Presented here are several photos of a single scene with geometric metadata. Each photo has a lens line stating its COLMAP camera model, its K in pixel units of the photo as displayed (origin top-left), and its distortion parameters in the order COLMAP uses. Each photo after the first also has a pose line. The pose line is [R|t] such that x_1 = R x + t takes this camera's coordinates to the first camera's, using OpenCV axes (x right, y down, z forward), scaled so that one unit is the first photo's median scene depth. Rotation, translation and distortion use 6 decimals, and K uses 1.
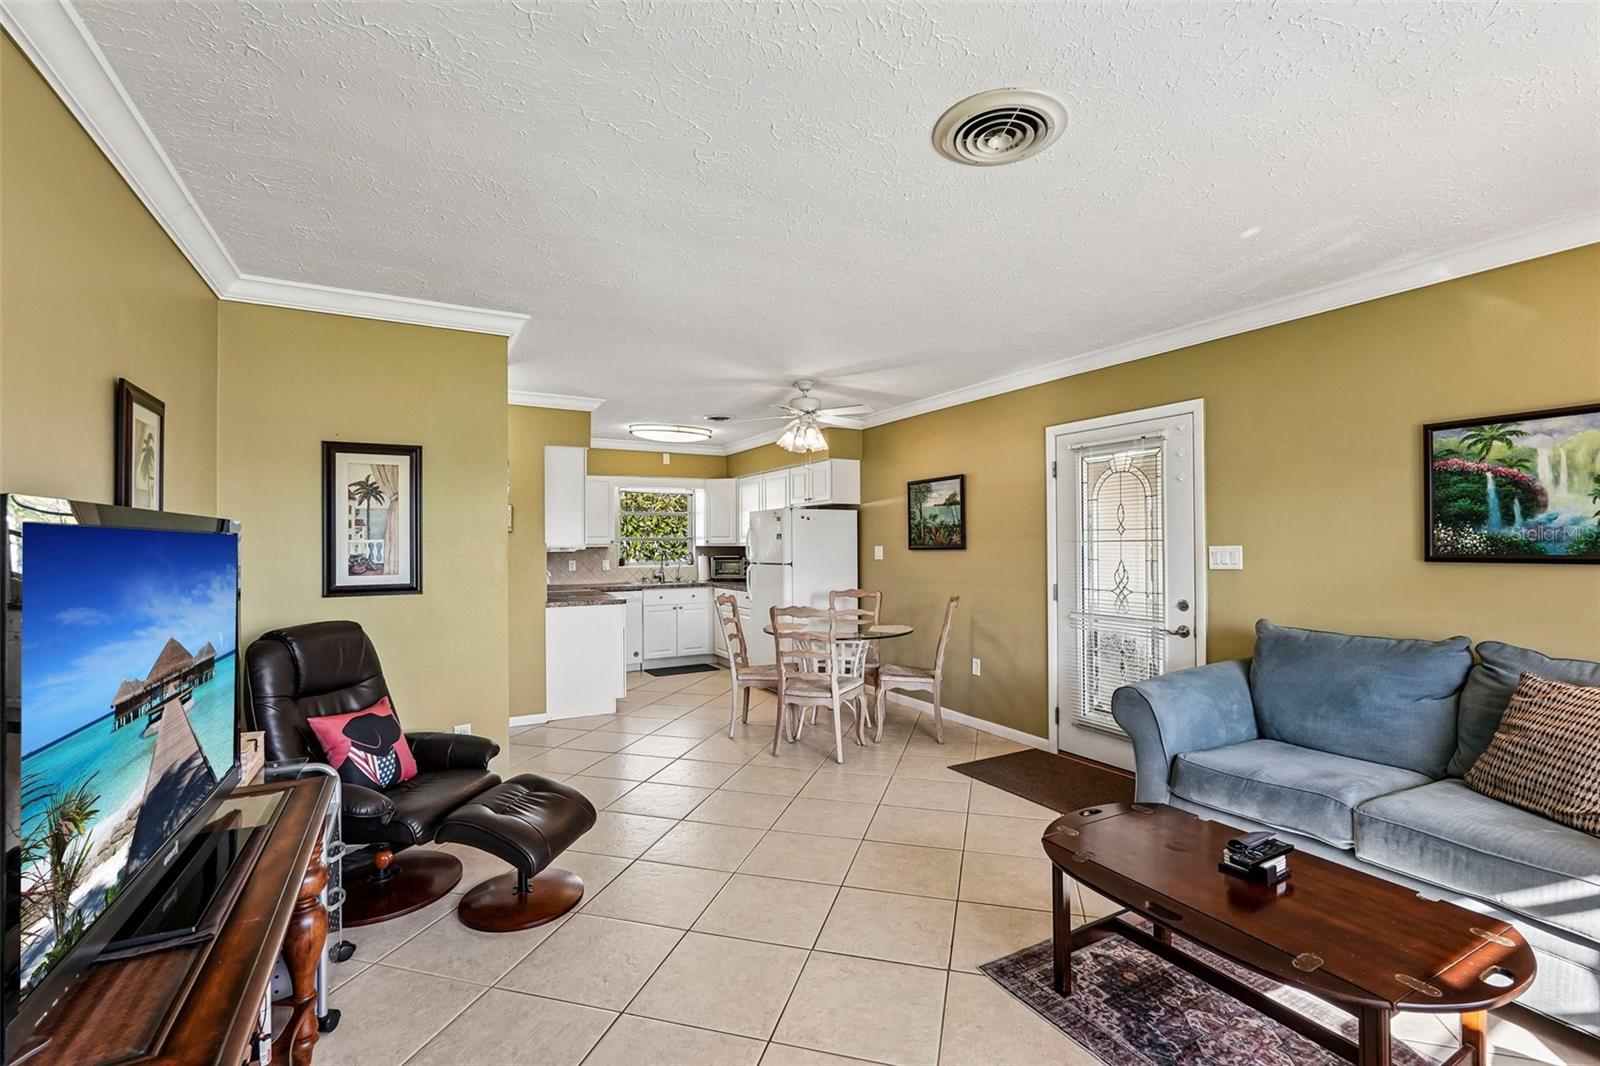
lens RADIAL K [[706.9, 0, 794.1], [0, 706.9, 534.1], [0, 0, 1]] dist [-0.004835, 0.002644]
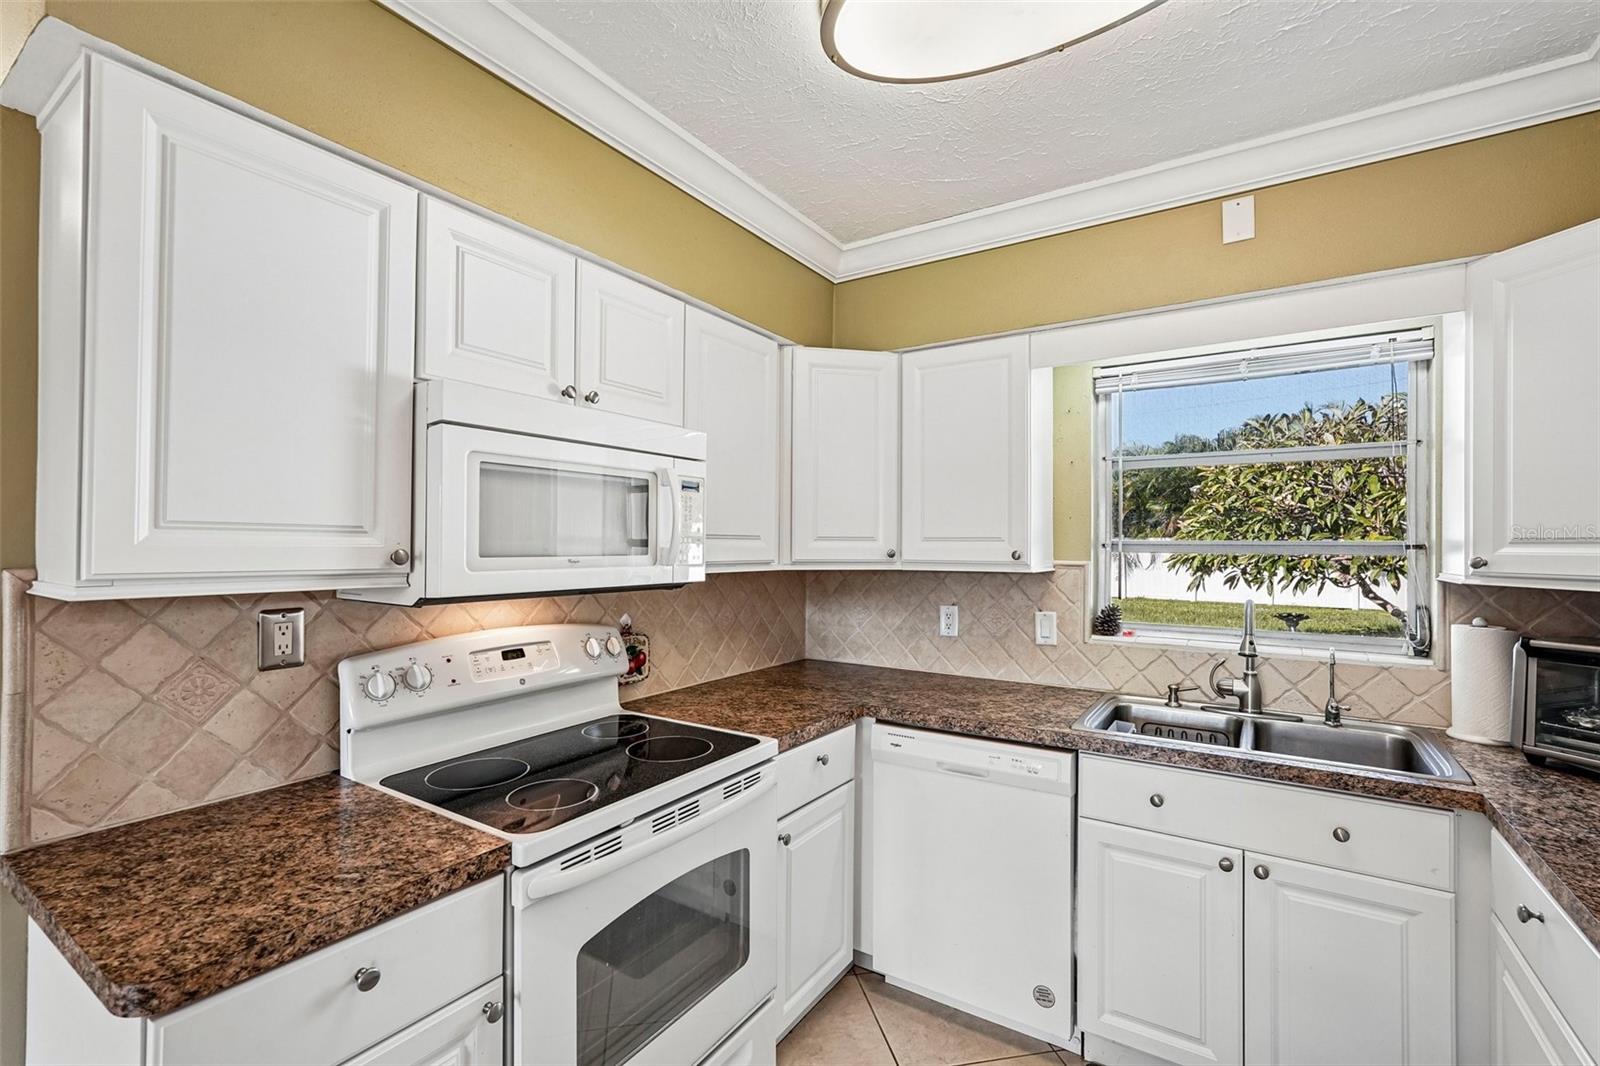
lens RADIAL K [[706.9, 0, 789.6], [0, 706.9, 536.4], [0, 0, 1]] dist [-0.004835, 0.002644]
pose [[0.472665, -0.002456, -0.881239, -0.051088], [0.003229, 0.999994, -0.001055, 0.002946], [0.881237, -0.002346, 0.472670, 0.973448]]
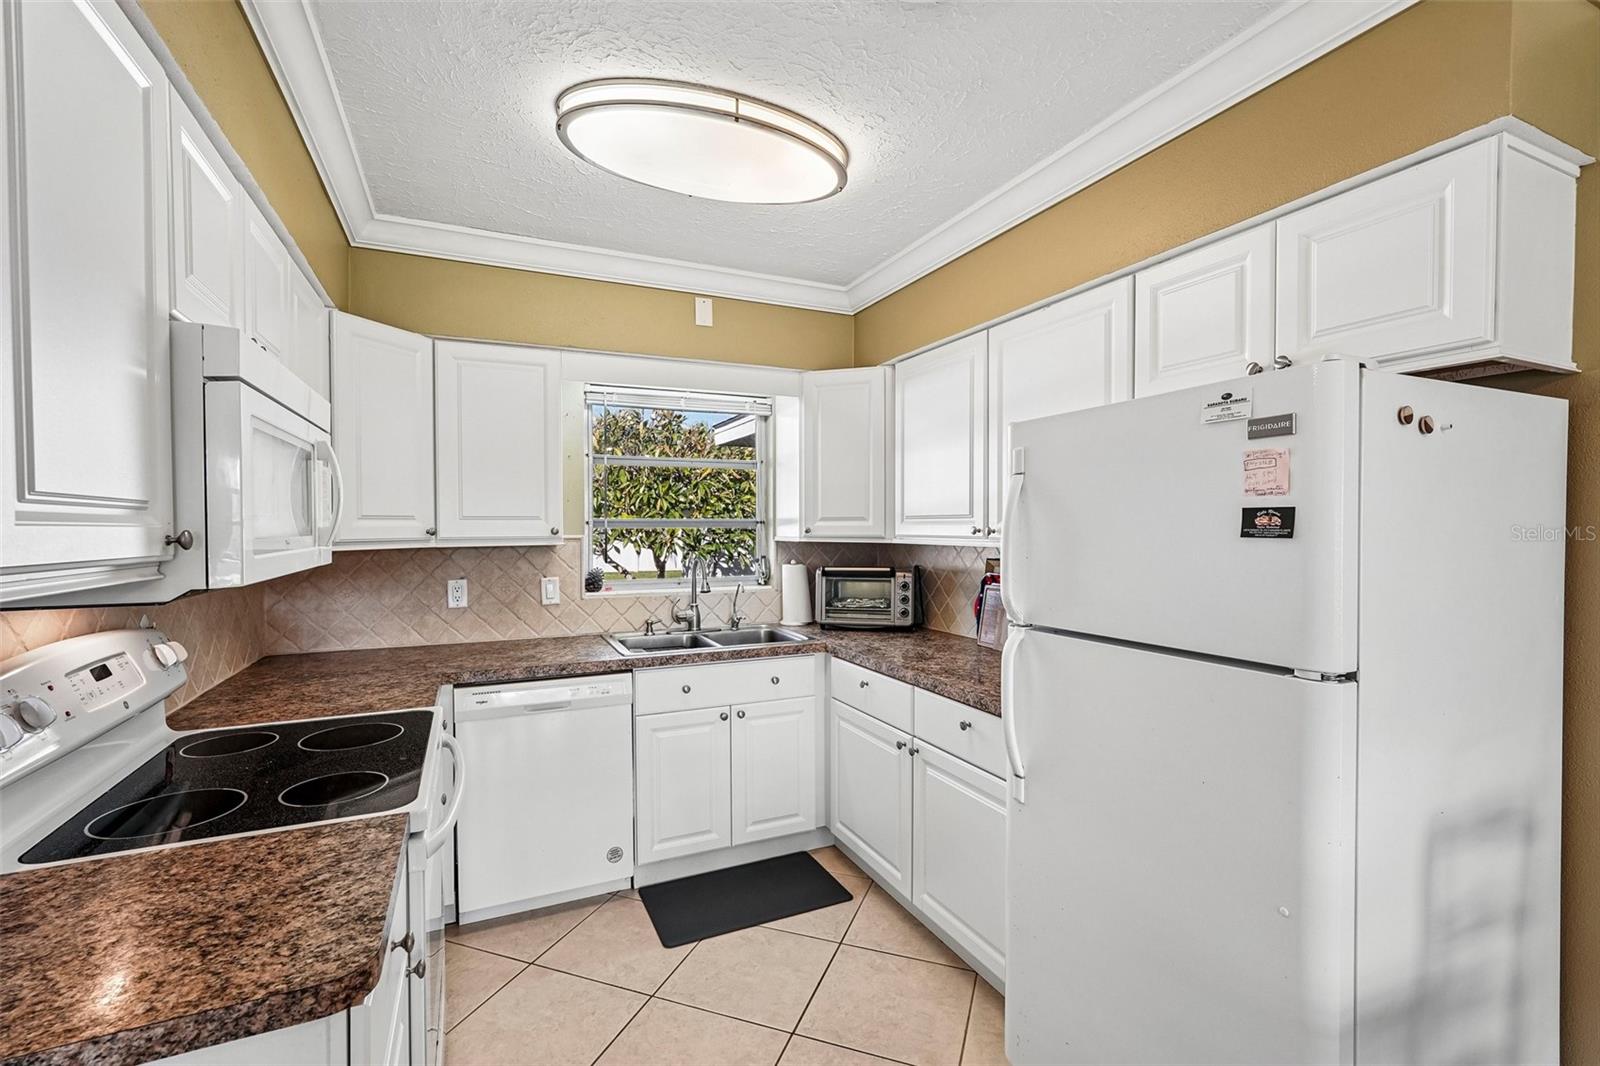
lens RADIAL K [[706.9, 0, 805.5], [0, 706.9, 532.3], [0, 0, 1]] dist [-0.004835, 0.002644]
pose [[0.997982, 0.003673, -0.063388, -0.132421], [-0.002072, 0.999678, 0.025299, 0.001920], [0.063461, -0.025117, 0.997668, 0.809795]]
